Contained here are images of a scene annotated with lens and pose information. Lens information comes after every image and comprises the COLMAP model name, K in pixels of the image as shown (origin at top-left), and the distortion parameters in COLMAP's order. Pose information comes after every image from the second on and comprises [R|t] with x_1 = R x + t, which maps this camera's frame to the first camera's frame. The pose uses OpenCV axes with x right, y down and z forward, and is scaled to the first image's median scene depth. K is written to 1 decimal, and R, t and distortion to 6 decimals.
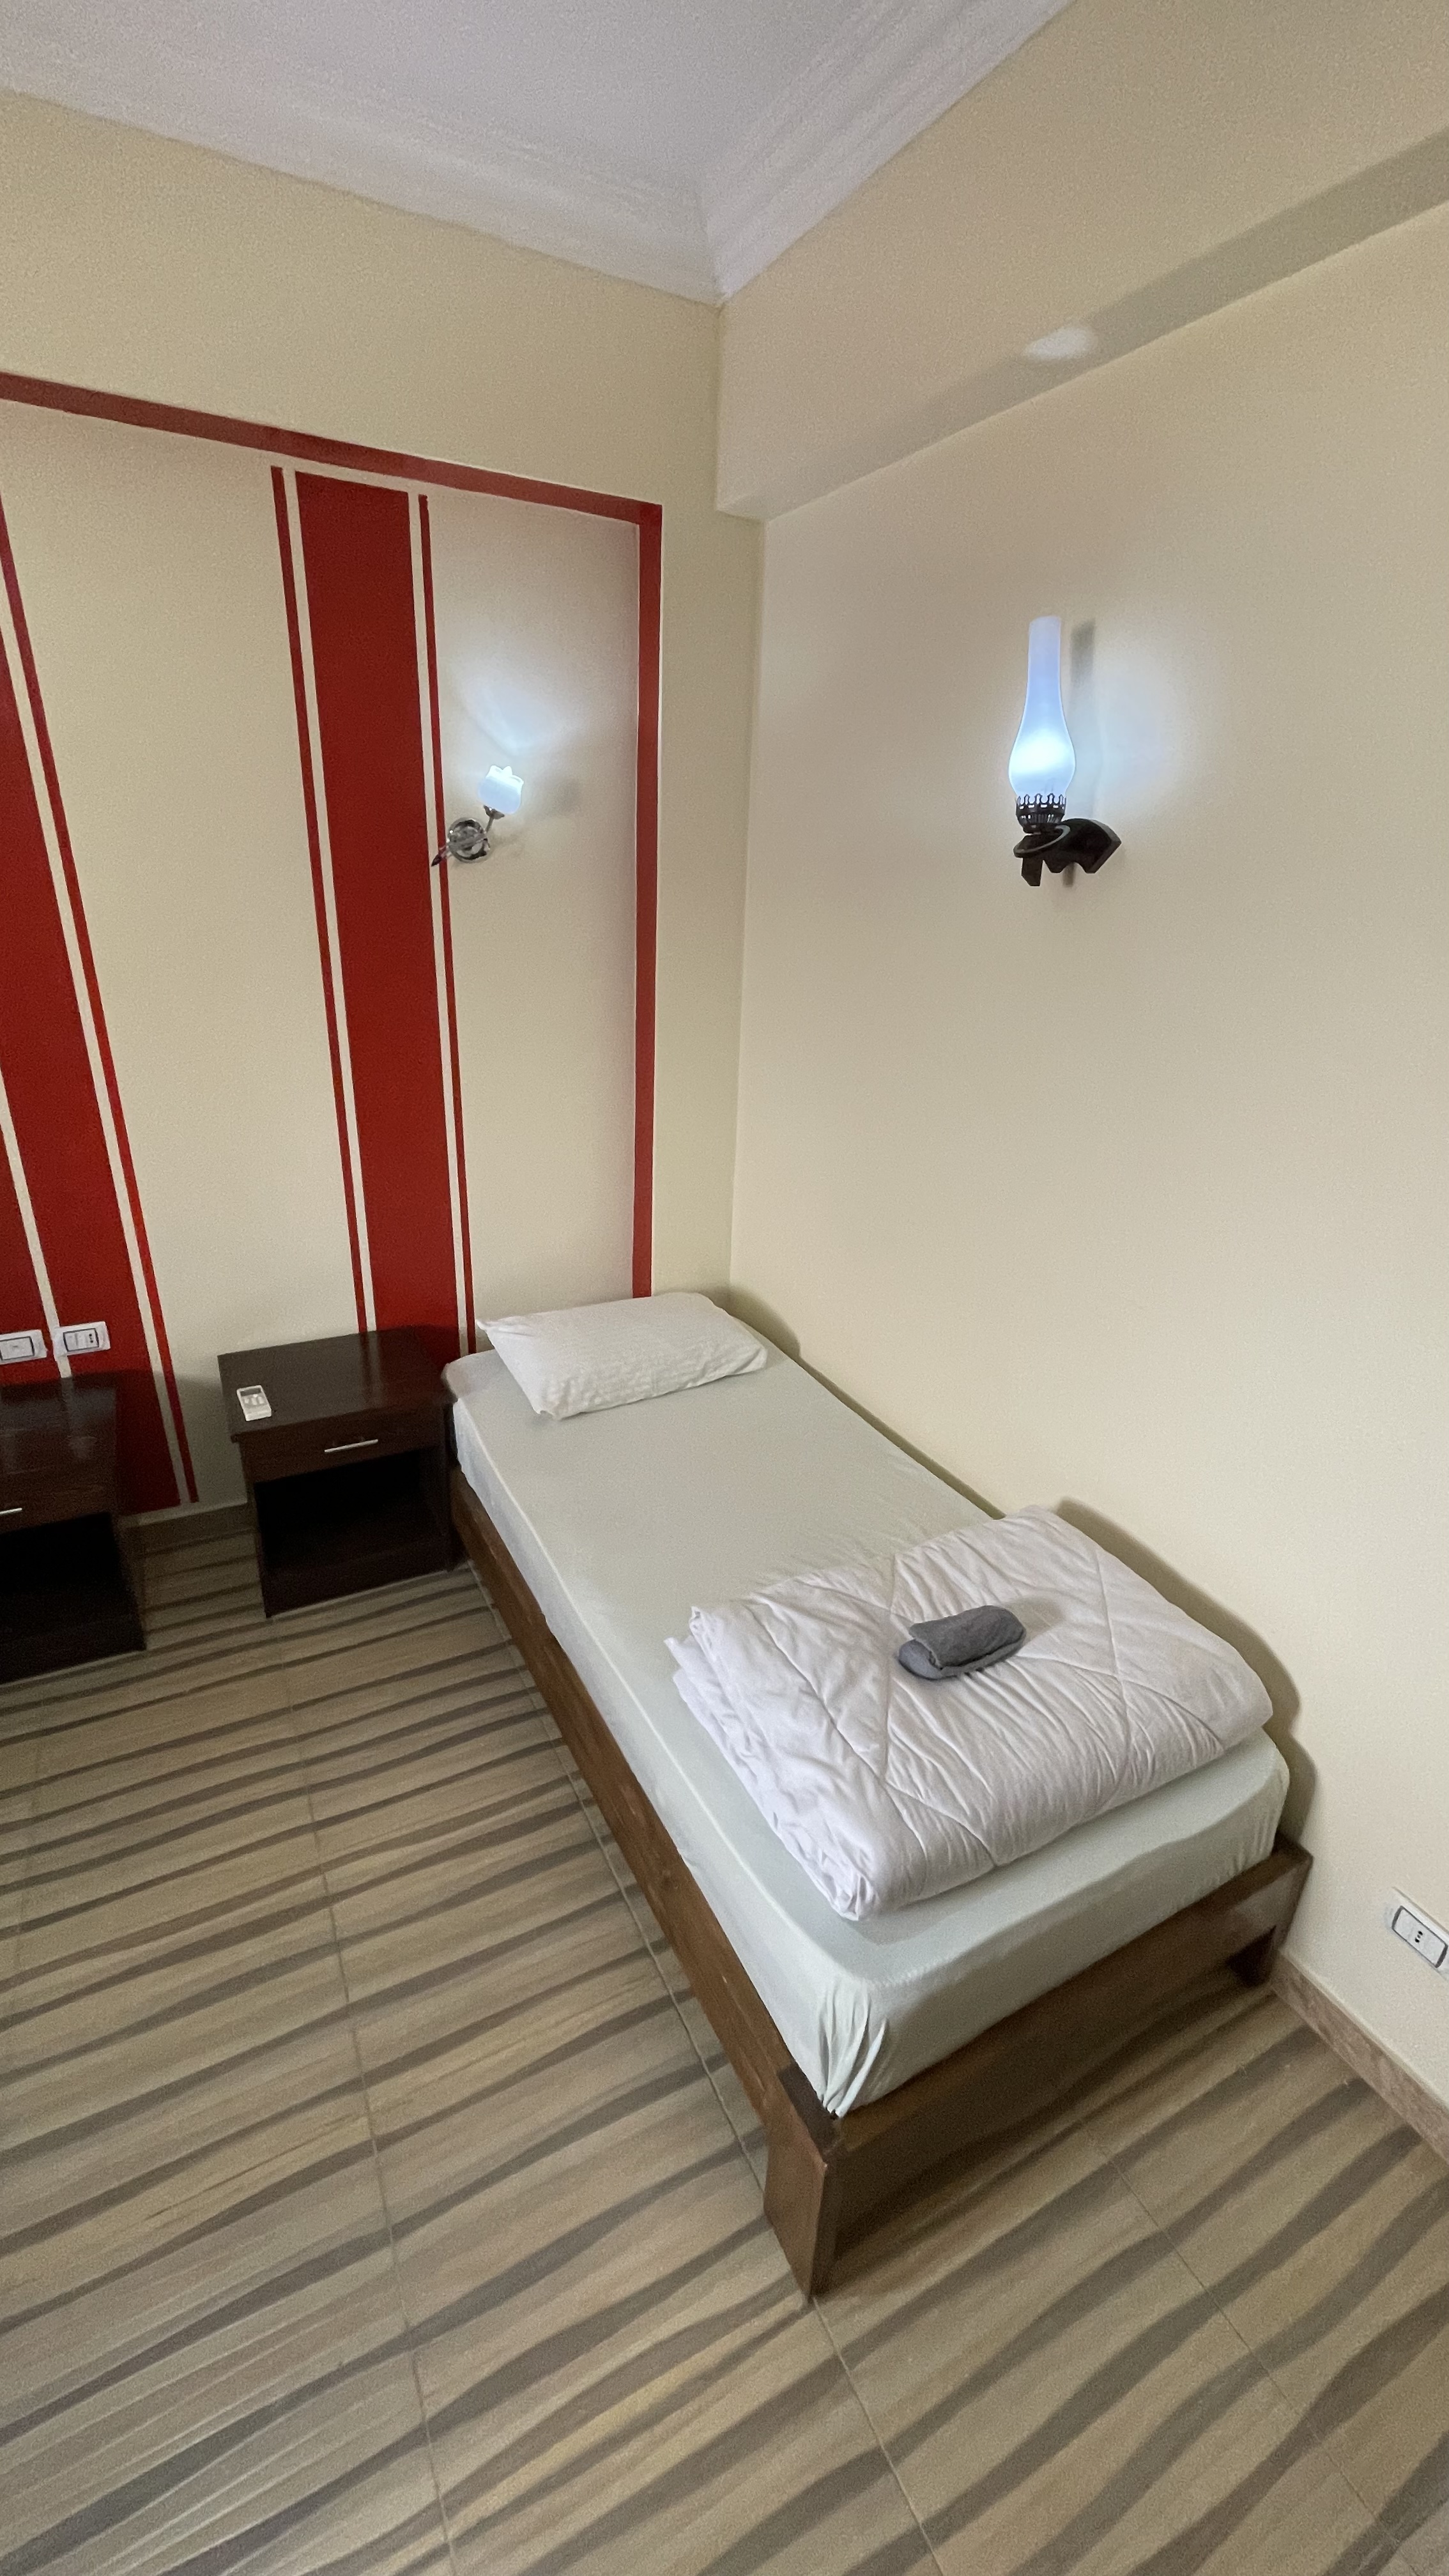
lens RADIAL K [[1047.0, 0, 724.5], [0, 1047.0, 1288.0], [0, 0, 1]] dist [-0.006111, 0.004119]
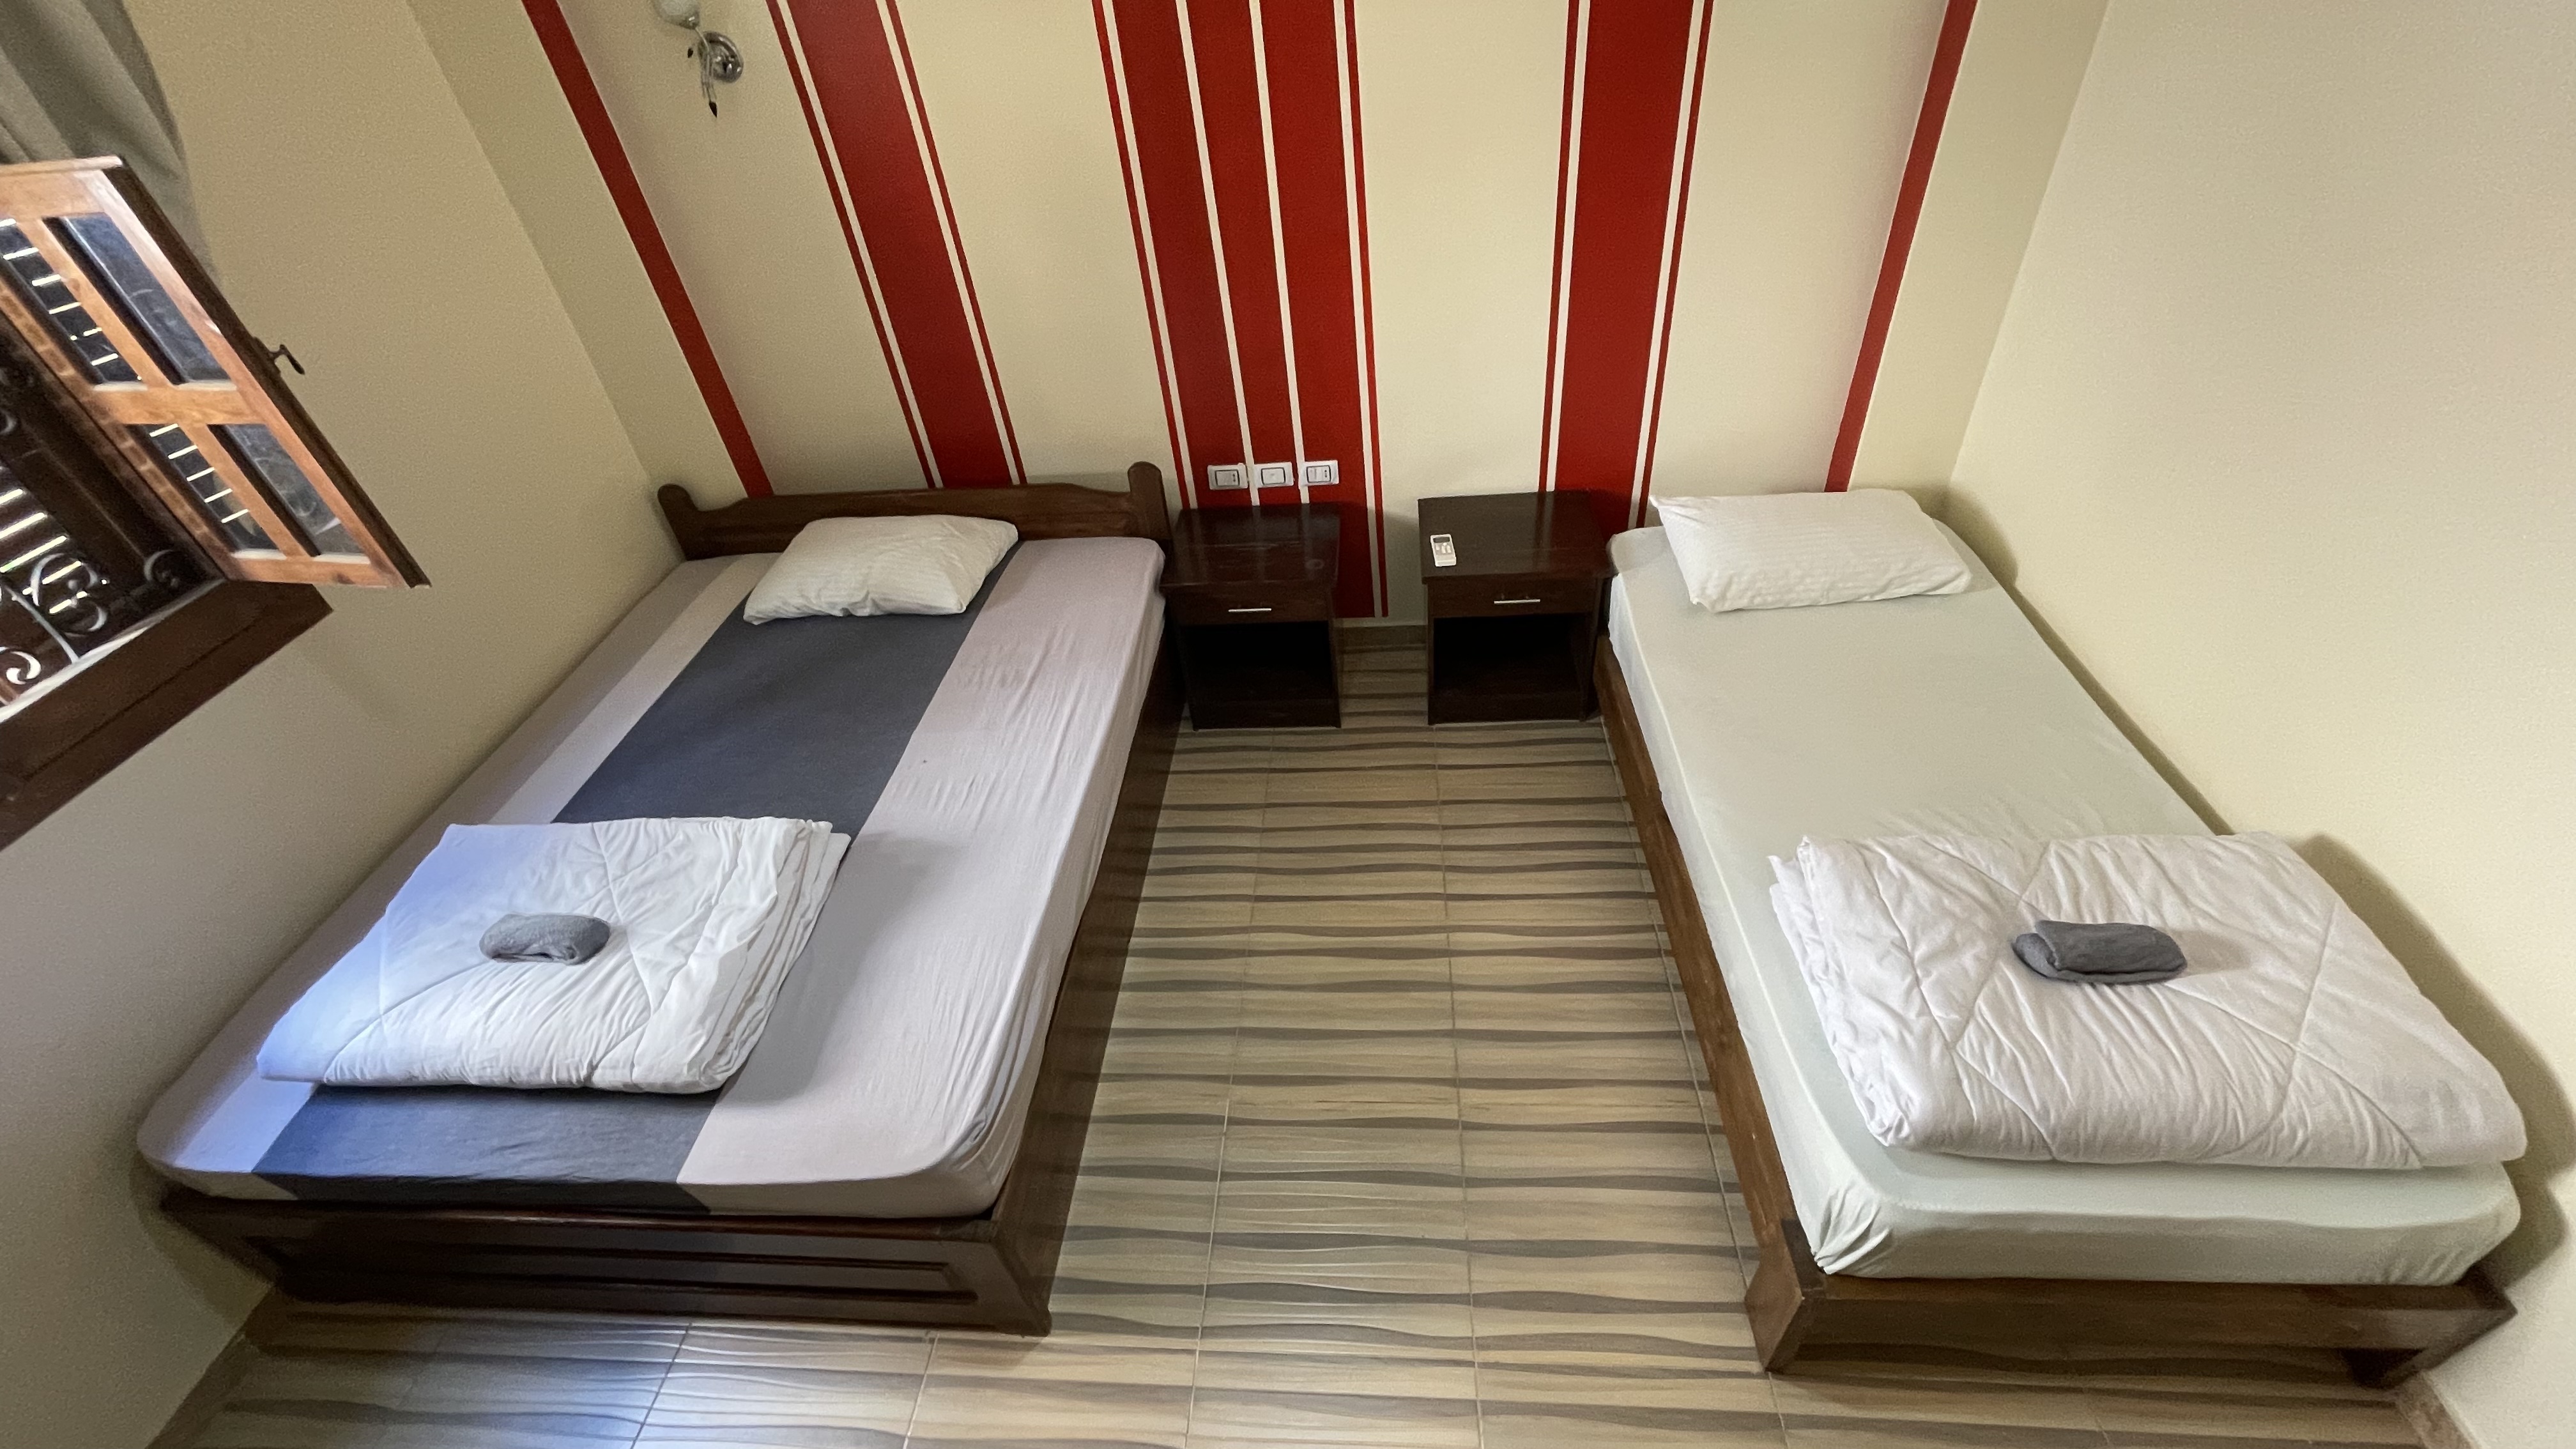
lens RADIAL K [[1047.0, 0, 1288.0], [0, 1047.0, 724.5], [0, 0, 1]] dist [-0.006111, 0.004119]
pose [[0.845030, 0.239131, -0.478269, 0.007598], [-0.081615, 0.941630, 0.326606, -0.101182], [0.528454, -0.236957, 0.815222, -0.112412]]
